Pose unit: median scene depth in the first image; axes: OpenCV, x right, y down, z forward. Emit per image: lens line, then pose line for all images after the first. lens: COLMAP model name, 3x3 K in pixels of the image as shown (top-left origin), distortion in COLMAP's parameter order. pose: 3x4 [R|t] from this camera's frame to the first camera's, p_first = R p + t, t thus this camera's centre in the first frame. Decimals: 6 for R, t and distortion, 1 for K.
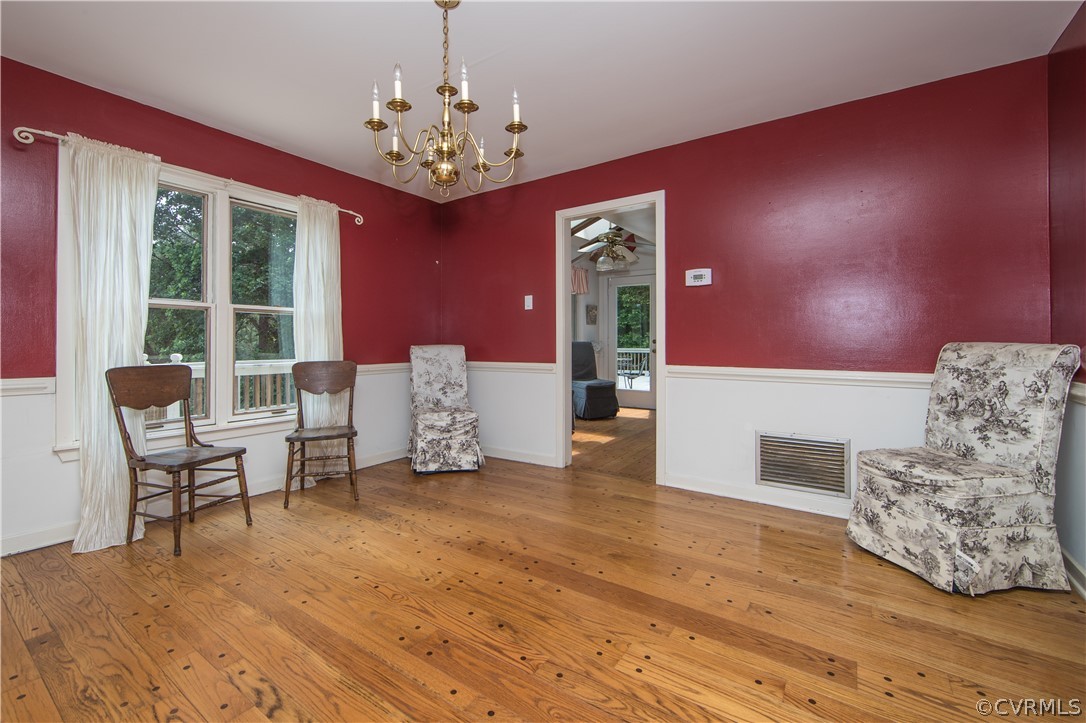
lens RADIAL K [[430.1, 0, 540.5], [0, 430.1, 335.6], [0, 0, 1]] dist [-0.008363, 0.000127]
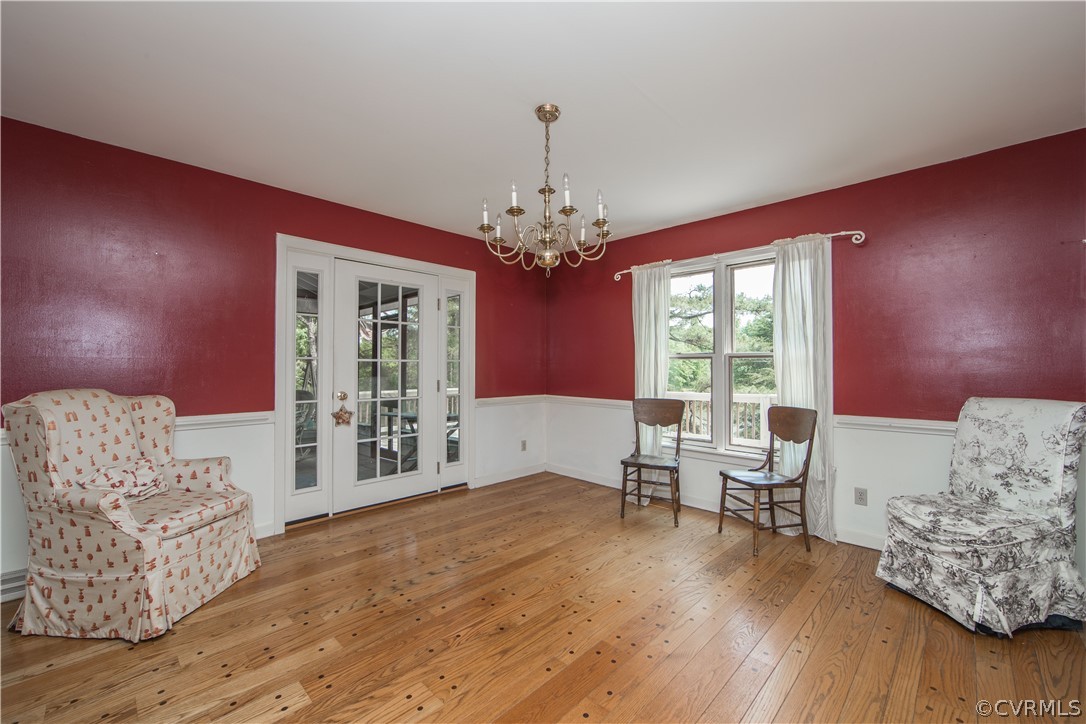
lens RADIAL K [[433.8, 0, 548.5], [0, 433.8, 361.9], [0, 0, 1]] dist [-0.012587, 0.003264]
pose [[-0.126758, -0.016112, -0.991803, 0.734094], [0.010888, 0.999785, -0.017633, -0.042695], [0.991874, -0.013034, -0.126556, 0.842105]]
